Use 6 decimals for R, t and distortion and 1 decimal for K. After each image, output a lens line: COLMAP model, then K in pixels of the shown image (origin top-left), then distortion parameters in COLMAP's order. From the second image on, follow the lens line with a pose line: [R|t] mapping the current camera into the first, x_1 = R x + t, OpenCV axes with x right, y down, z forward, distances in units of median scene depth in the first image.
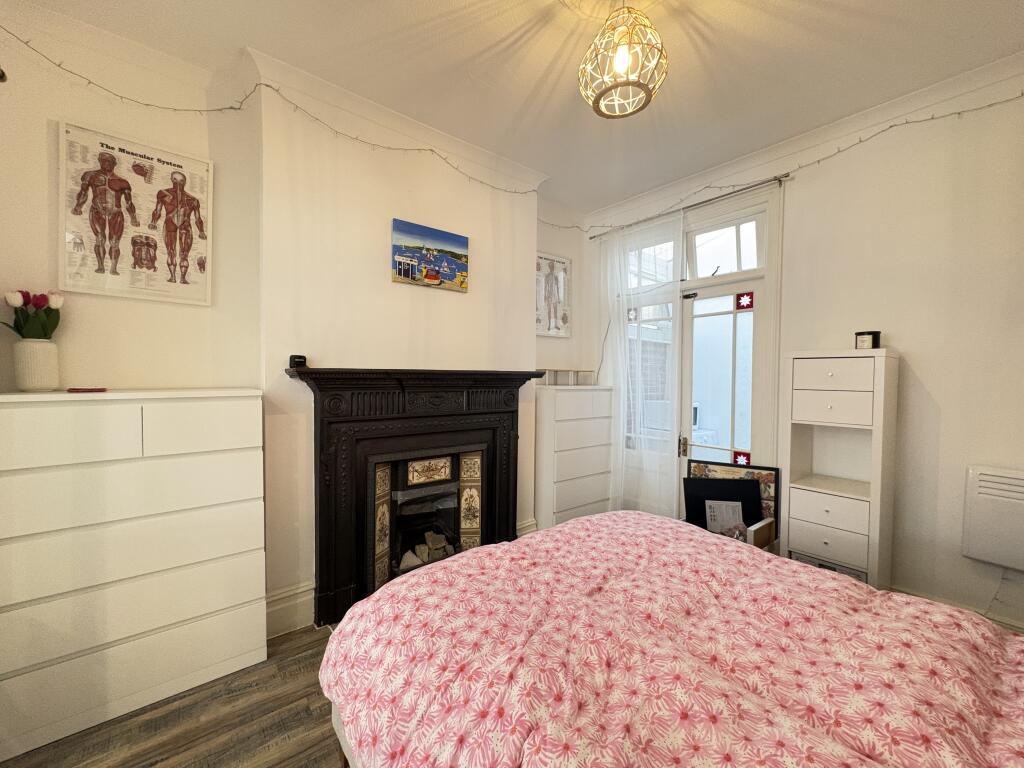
lens RADIAL K [[414.8, 0, 514.8], [0, 414.8, 384.5], [0, 0, 1]] dist [0.000745, 0.000145]
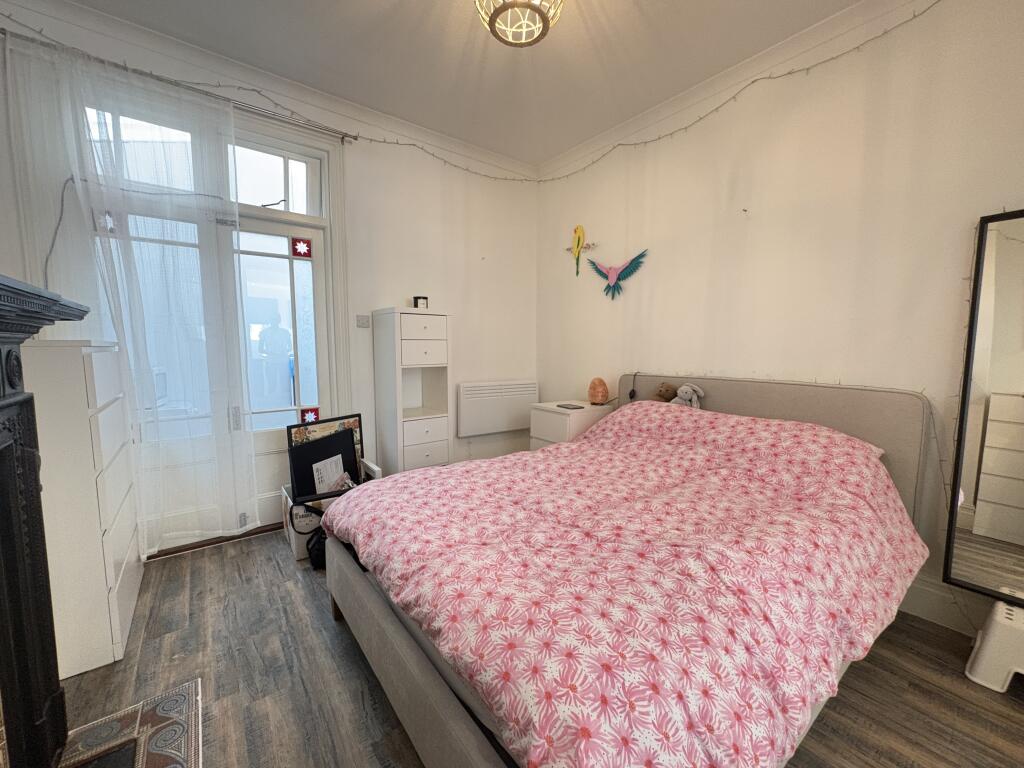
lens RADIAL K [[414.8, 0, 514.8], [0, 414.8, 384.5], [0, 0, 1]] dist [0.000745, 0.000145]
pose [[0.024184, -0.107792, 0.993879, -0.396560], [0.018982, 0.994040, 0.107347, 0.012999], [-0.999527, 0.016270, 0.026086, 0.502248]]
